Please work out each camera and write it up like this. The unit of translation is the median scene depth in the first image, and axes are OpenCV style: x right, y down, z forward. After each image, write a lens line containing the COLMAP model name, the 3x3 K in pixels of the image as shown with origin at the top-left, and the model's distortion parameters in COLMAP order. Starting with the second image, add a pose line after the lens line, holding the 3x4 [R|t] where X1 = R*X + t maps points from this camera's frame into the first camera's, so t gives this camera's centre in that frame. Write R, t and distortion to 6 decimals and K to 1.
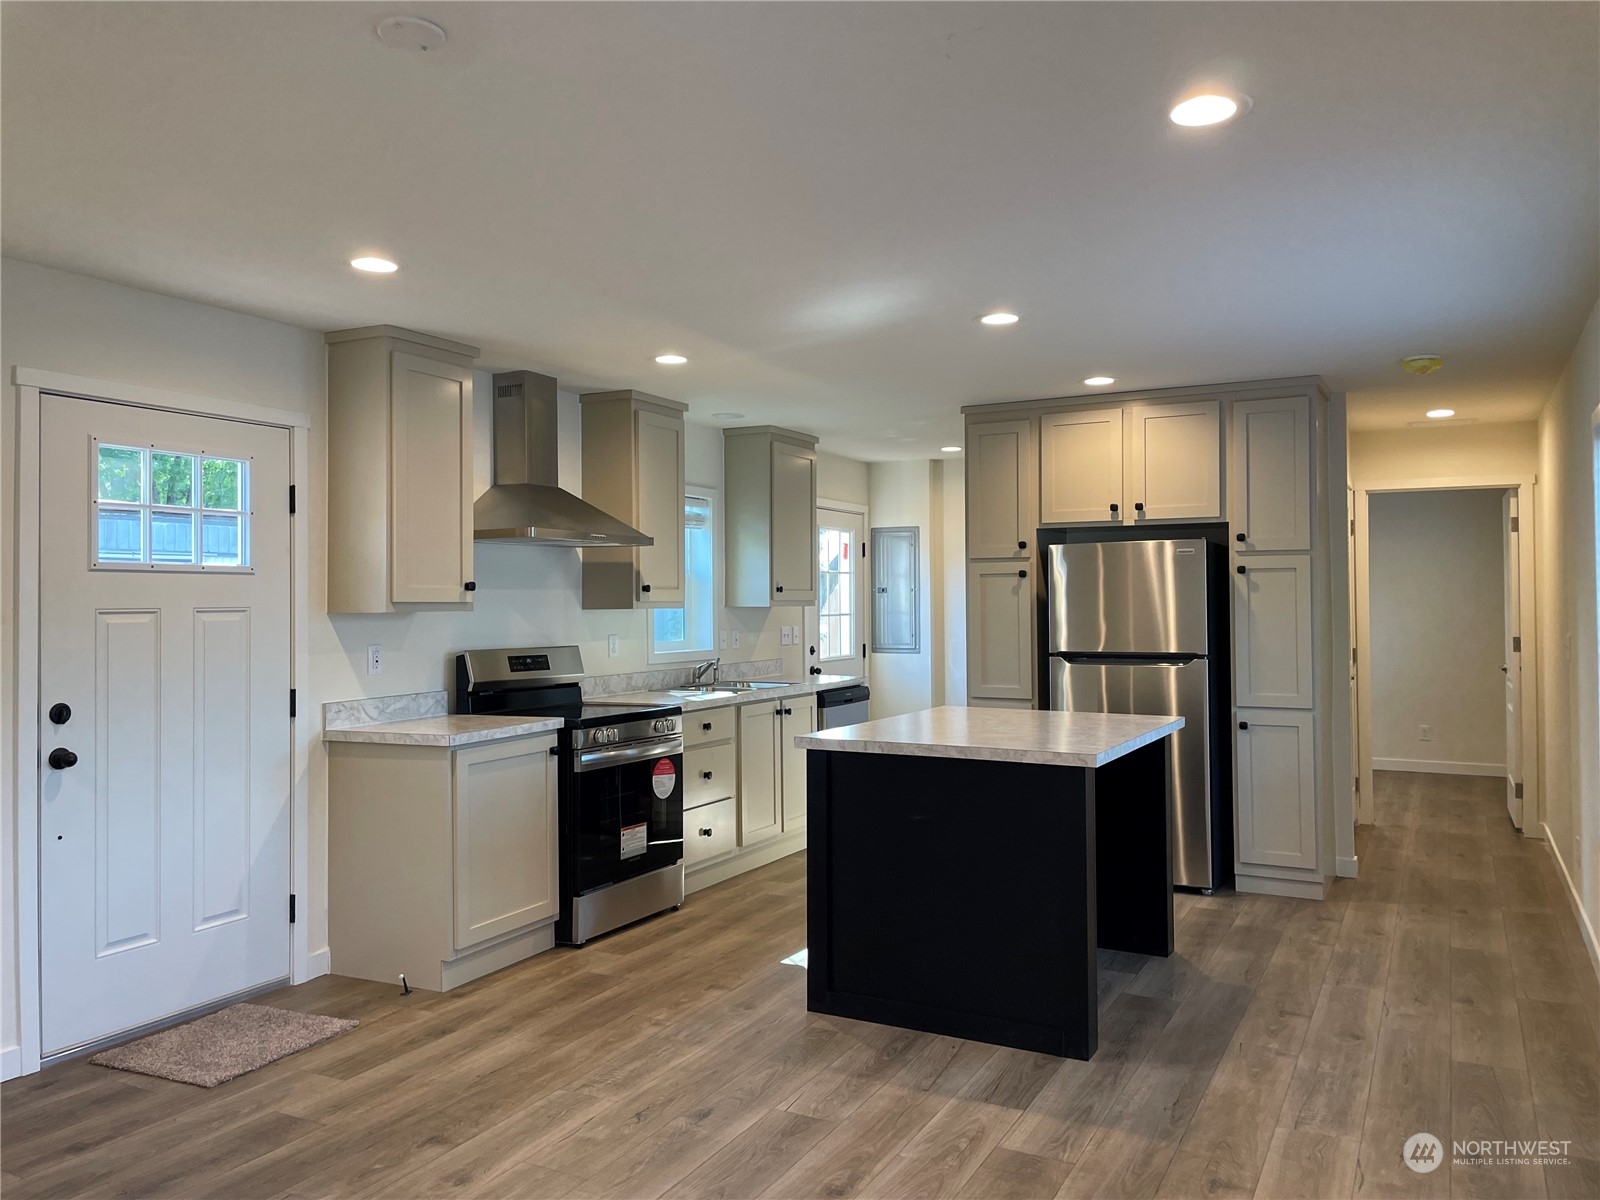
lens RADIAL K [[1226.3, 0, 806.3], [0, 1226.3, 574.5], [0, 0, 1]] dist [0.072120, -0.081627]
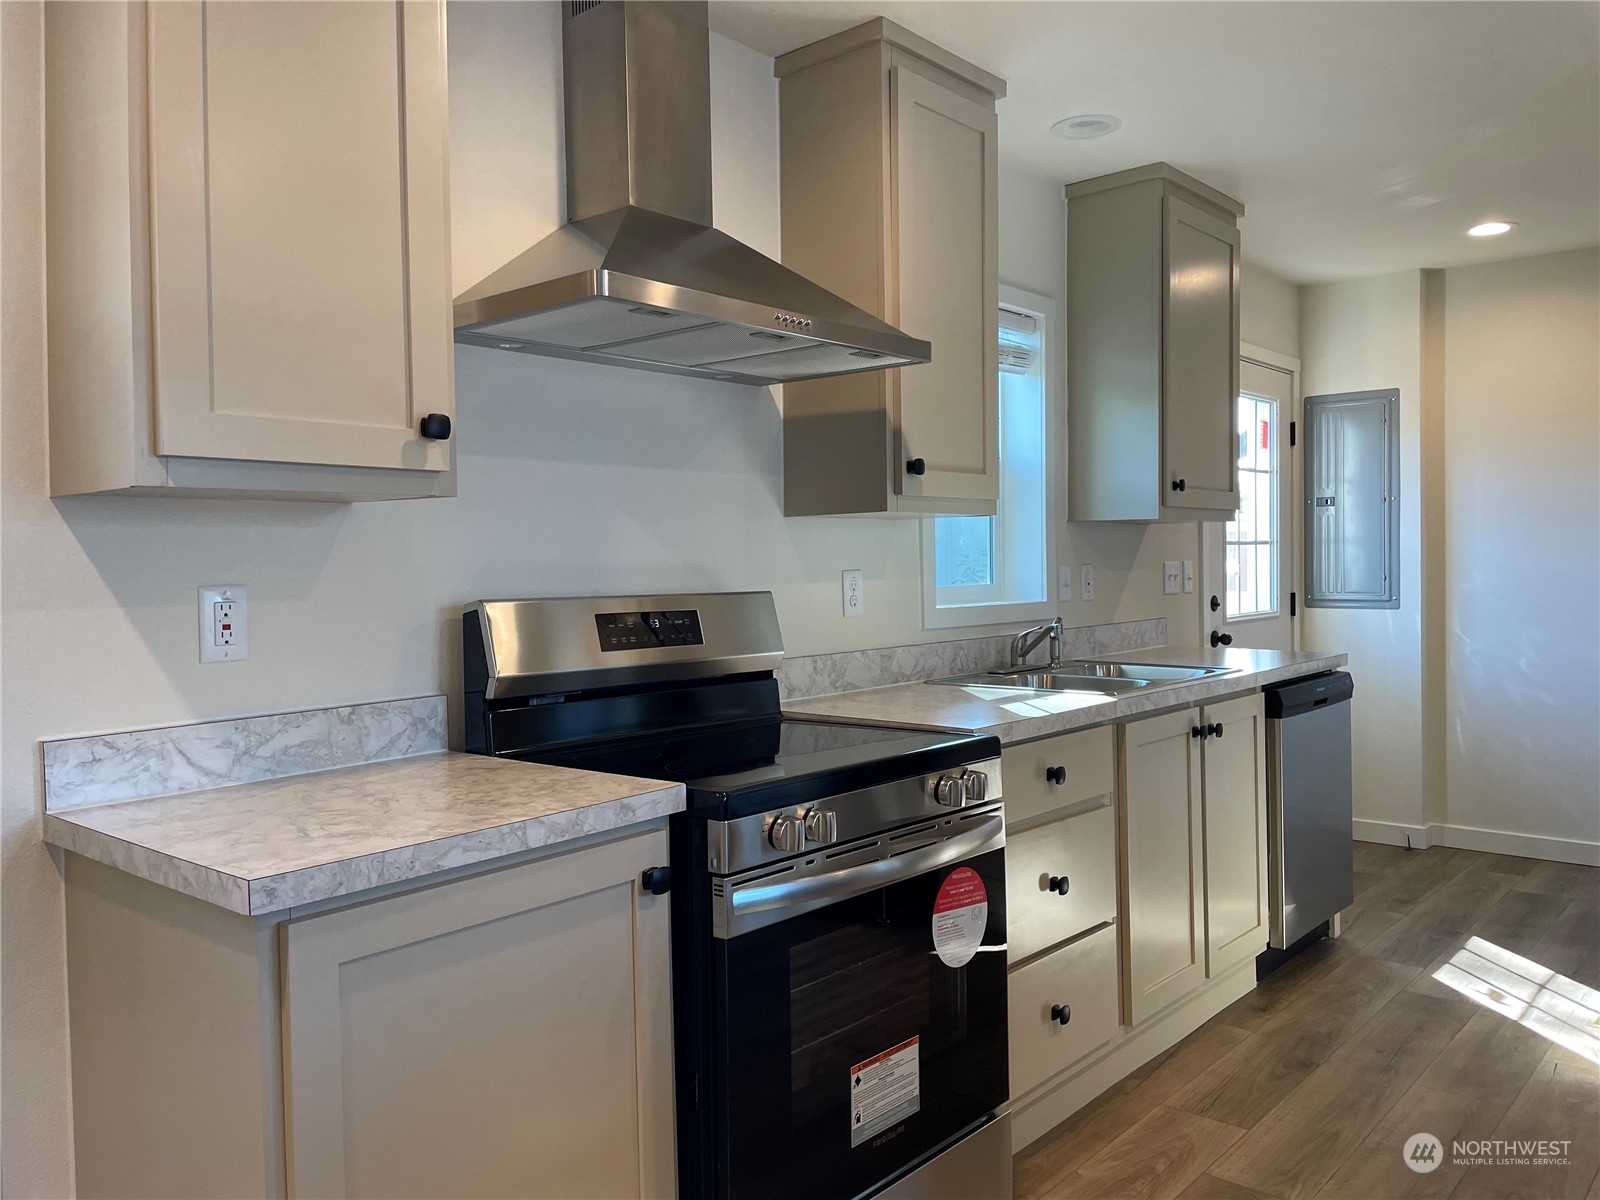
lens RADIAL K [[1226.3, 0, 792.3], [0, 1226.3, 588.6], [0, 0, 1]] dist [0.072120, -0.081627]
pose [[0.970346, -0.000920, -0.241719, -0.062624], [0.012949, 0.998755, 0.048181, 0.032950], [0.241374, -0.049883, 0.969149, 0.526318]]
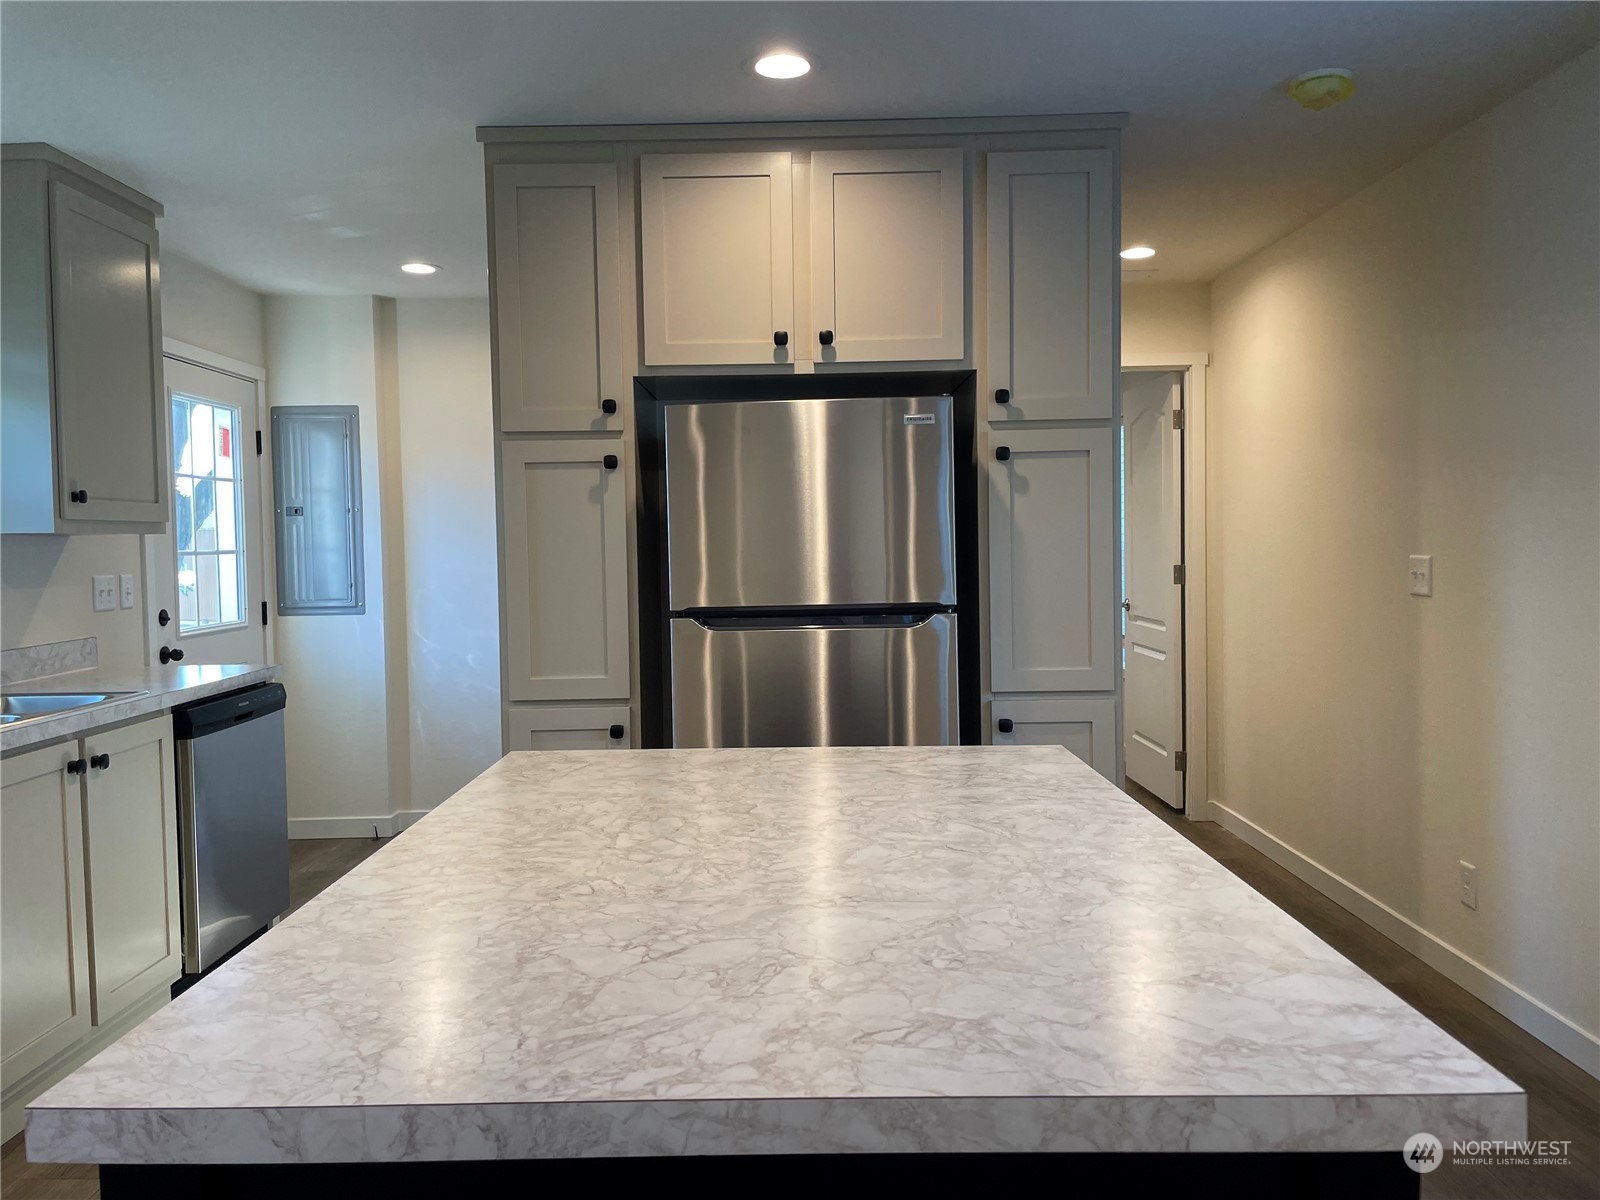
lens RADIAL K [[1226.3, 0, 789.0], [0, 1226.3, 586.1], [0, 0, 1]] dist [0.072120, -0.081627]
pose [[0.893985, -0.027818, 0.447232, 0.009141], [0.003151, 0.998437, 0.055803, 0.023966], [-0.448085, -0.048477, 0.892676, 0.512579]]
